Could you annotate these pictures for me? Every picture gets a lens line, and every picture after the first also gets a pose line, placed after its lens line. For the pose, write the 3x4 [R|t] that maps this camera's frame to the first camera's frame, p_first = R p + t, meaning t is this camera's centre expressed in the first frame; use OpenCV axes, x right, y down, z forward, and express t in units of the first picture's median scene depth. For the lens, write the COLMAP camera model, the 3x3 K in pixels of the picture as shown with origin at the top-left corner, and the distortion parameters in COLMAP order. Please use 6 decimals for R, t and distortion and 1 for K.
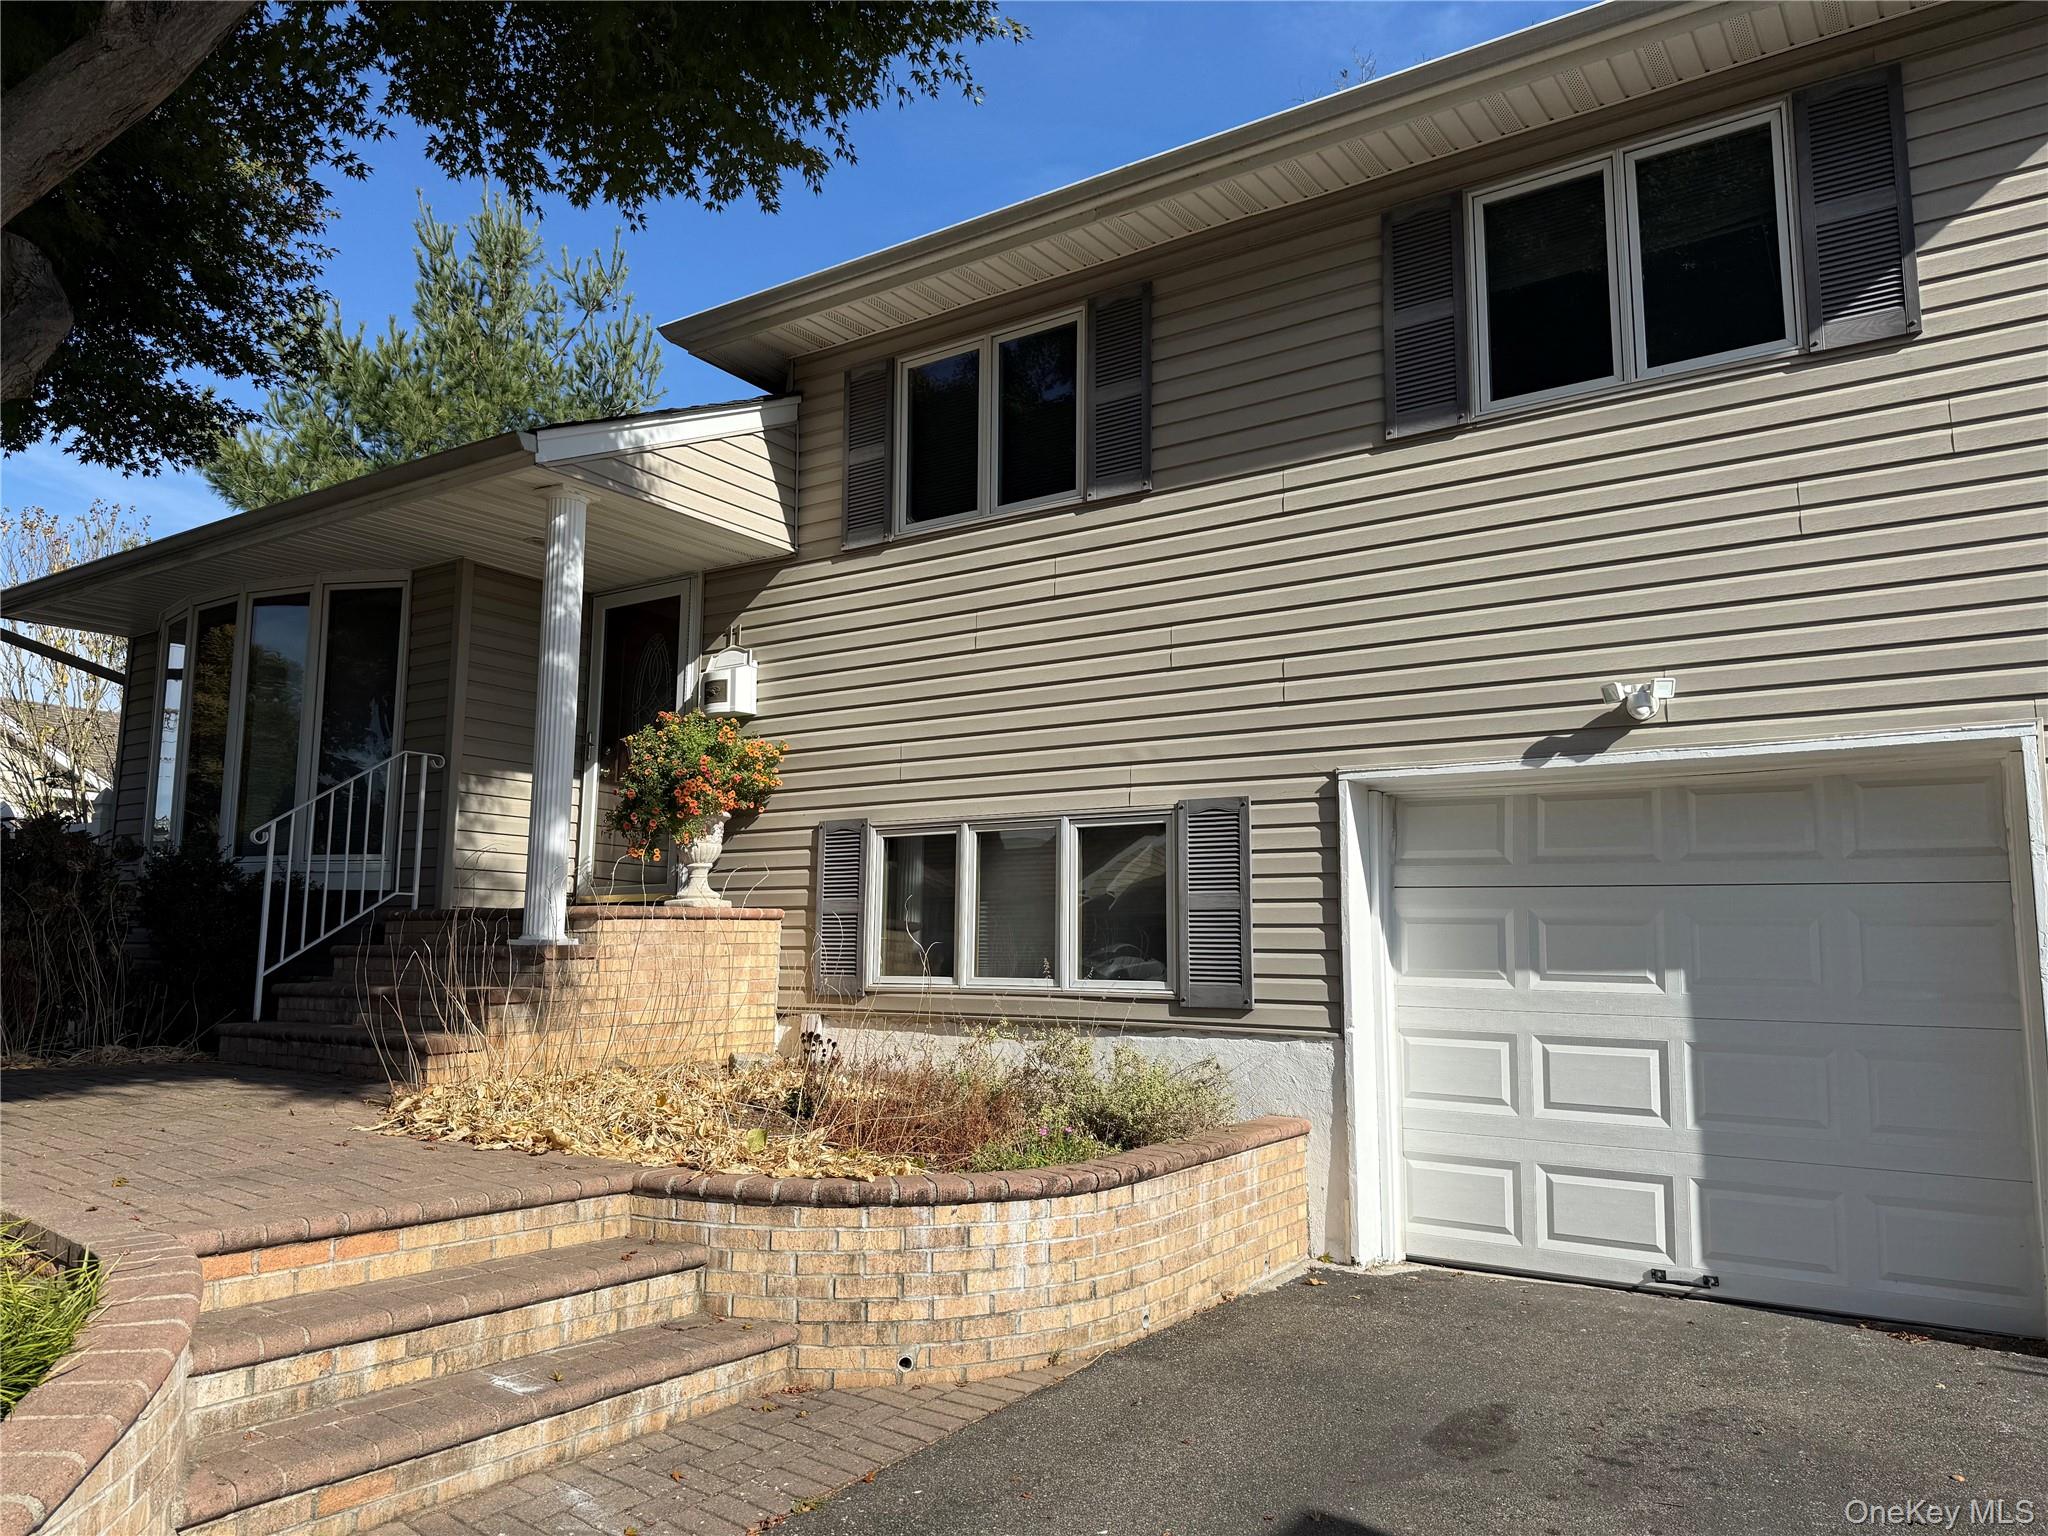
lens RADIAL K [[1420.1, 0, 1019.1], [0, 1420.1, 771.7], [0, 0, 1]] dist [0.118544, -0.157934]
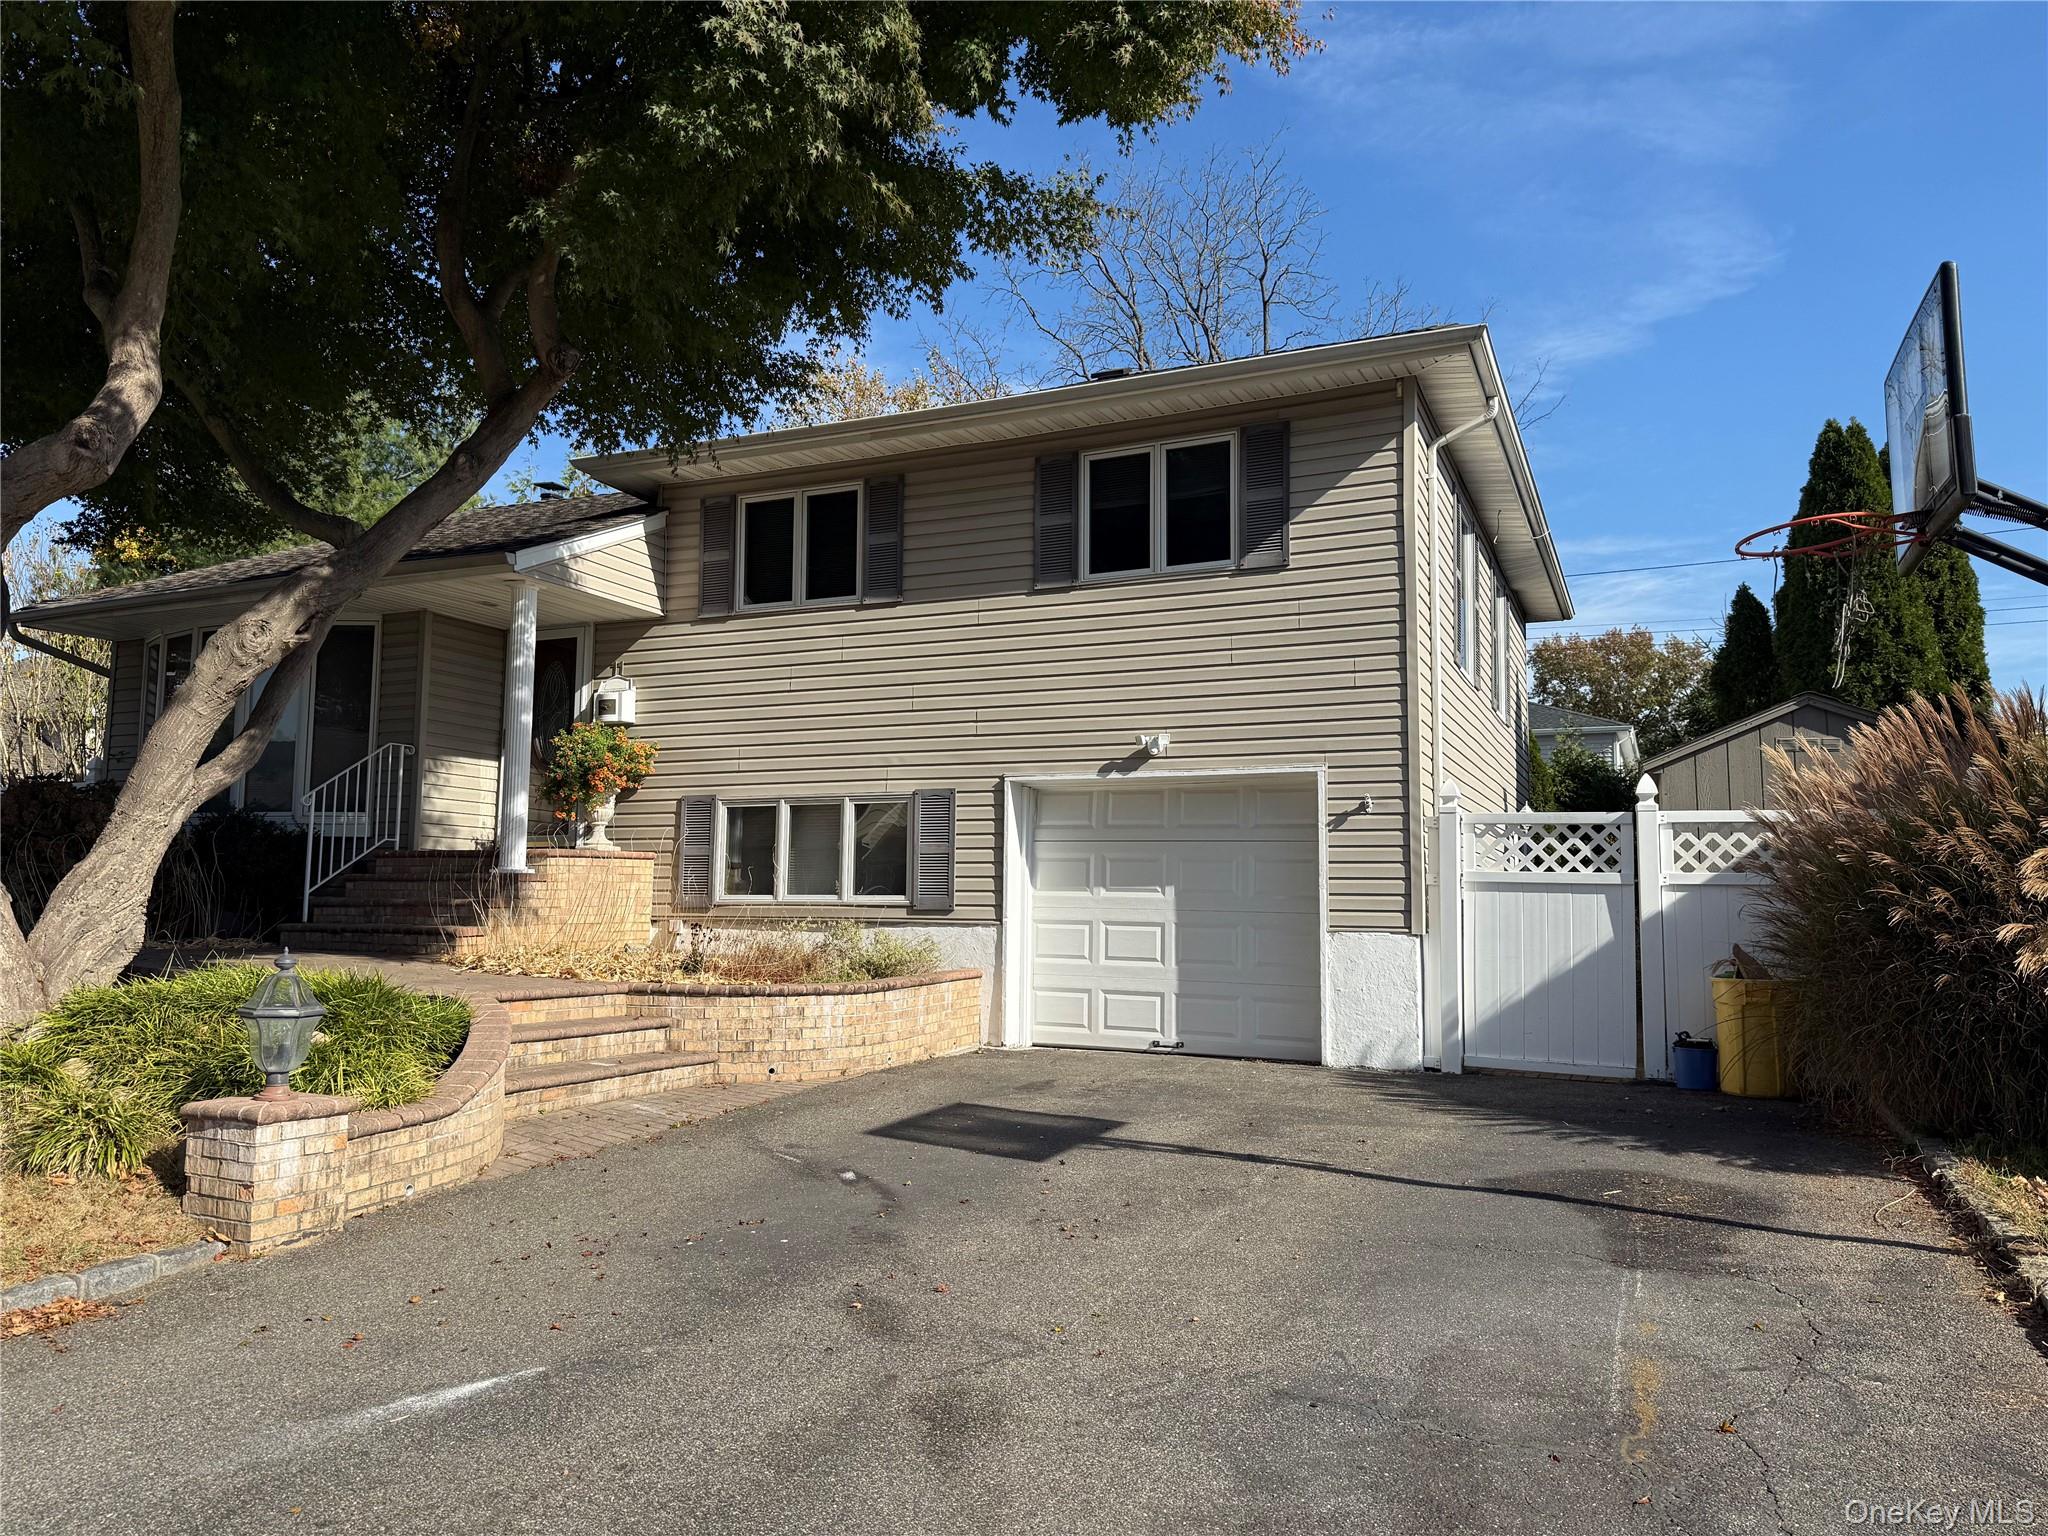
lens RADIAL K [[1421.5, 0, 1011.8], [0, 1421.5, 773.7], [0, 0, 1]] dist [0.130510, -0.193327]
pose [[0.984816, 0.017795, 0.172688, -0.069230], [-0.023697, 0.999201, 0.032177, -0.057299], [-0.171978, -0.035781, 0.984451, -0.707522]]
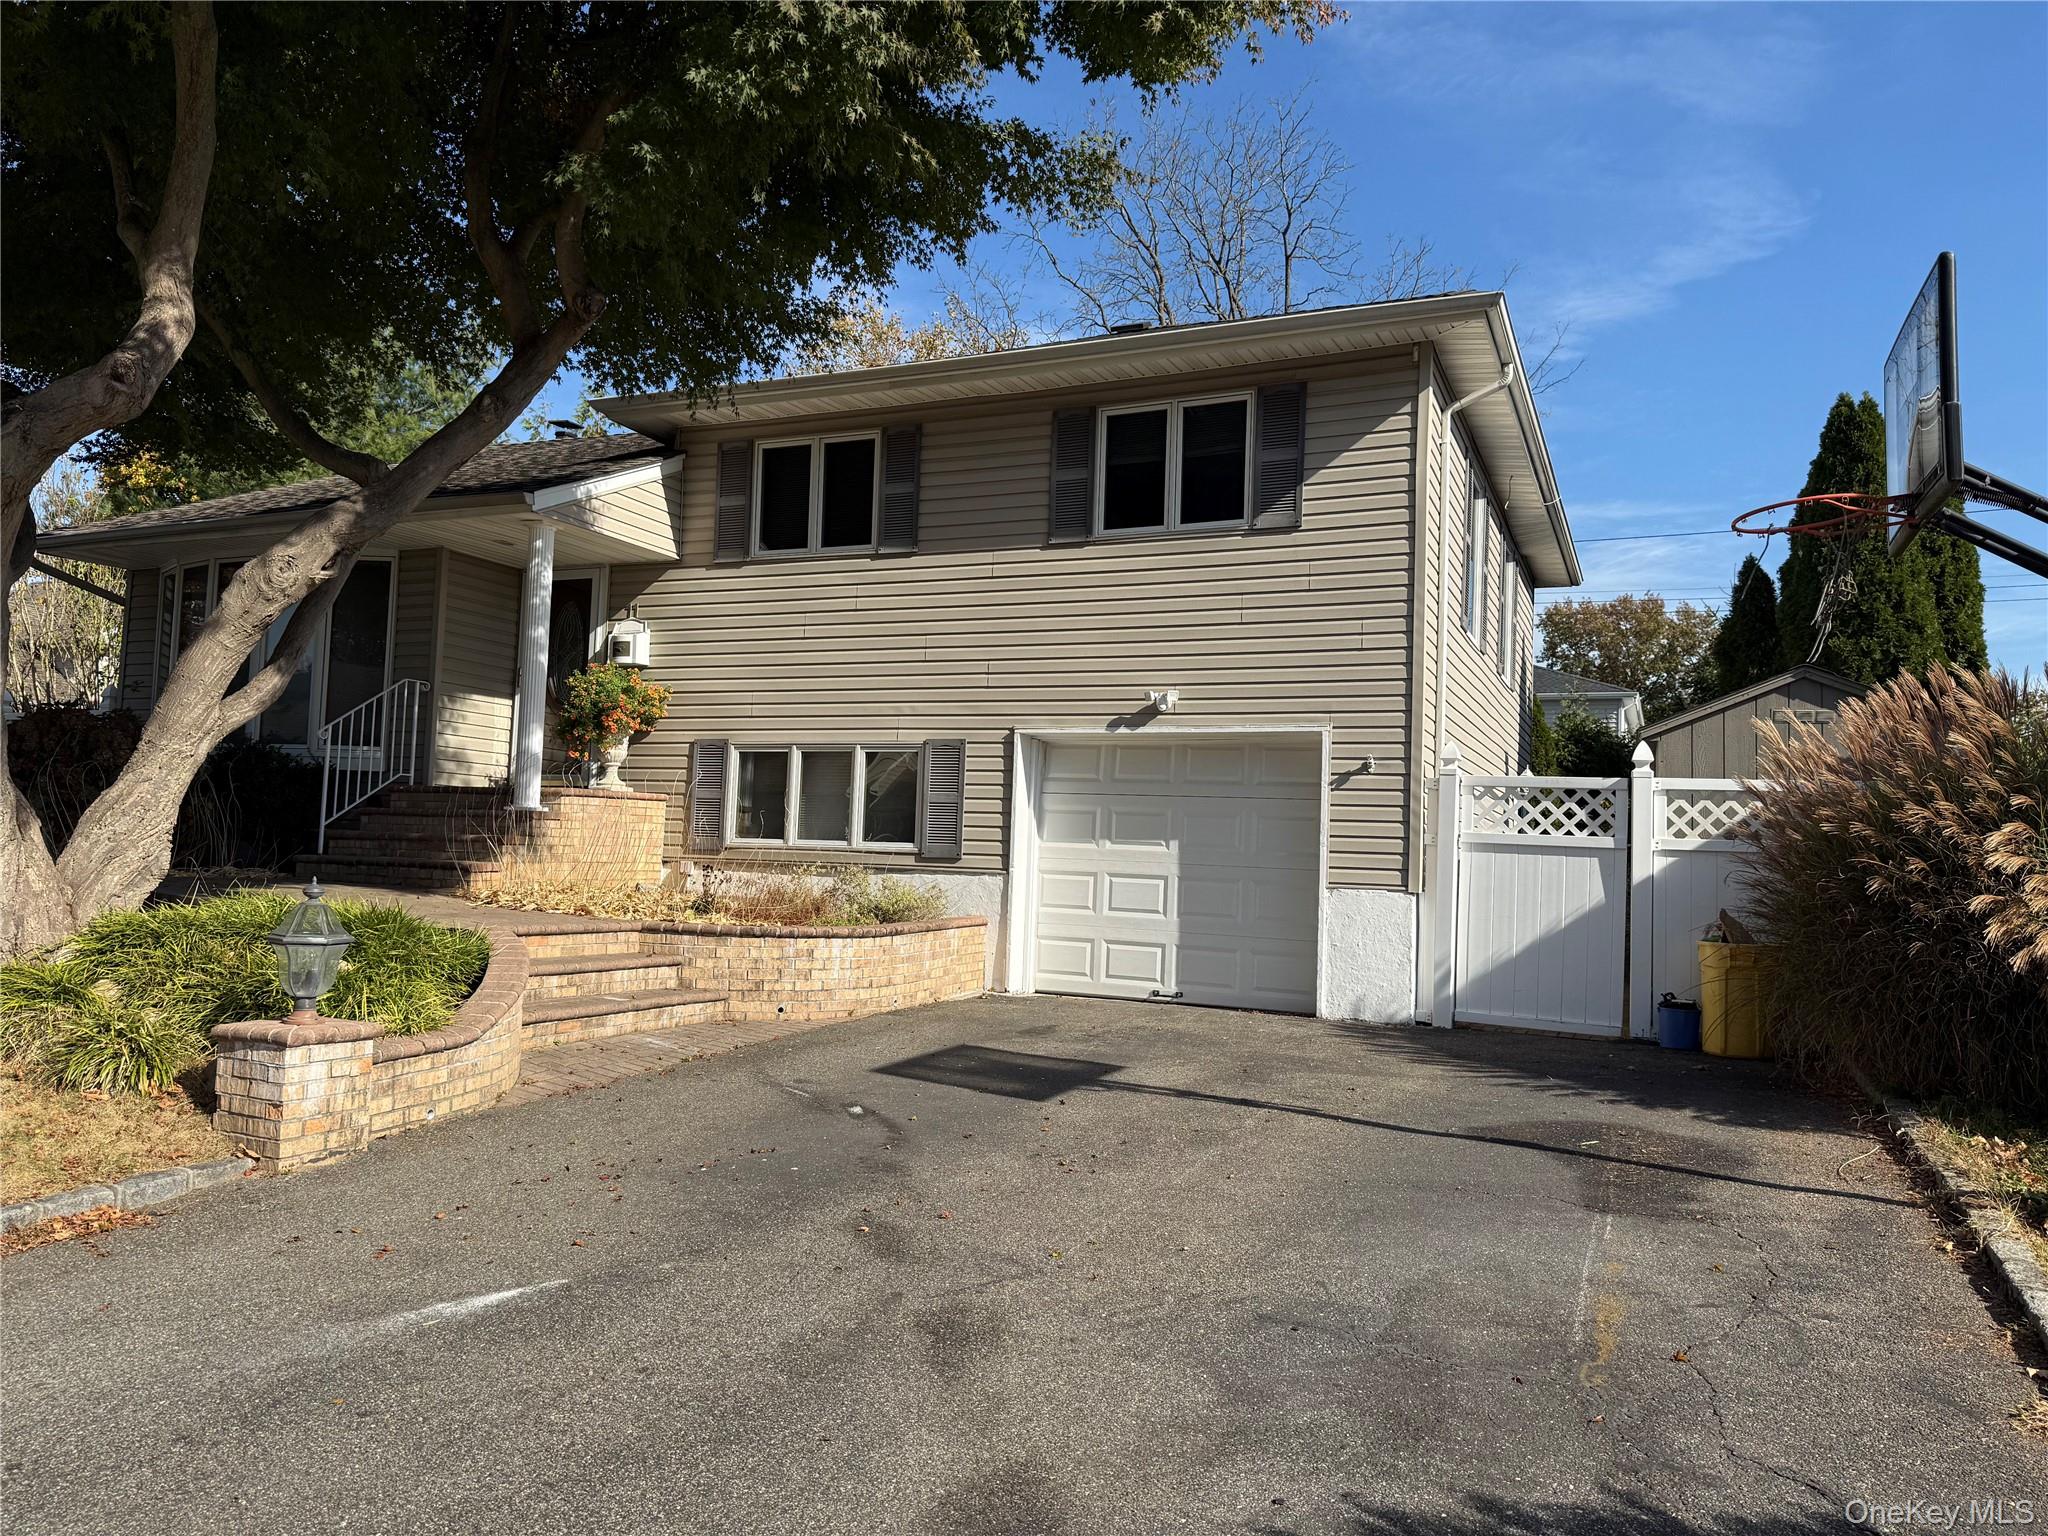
lens RADIAL K [[1420.5, 0, 1030.2], [0, 1420.5, 775.6], [0, 0, 1]] dist [0.139521, -0.218836]
pose [[0.982736, 0.036306, 0.181417, -0.076011], [-0.049246, 0.996514, 0.067336, -0.059162], [-0.178340, -0.075108, 0.981098, -0.731197]]
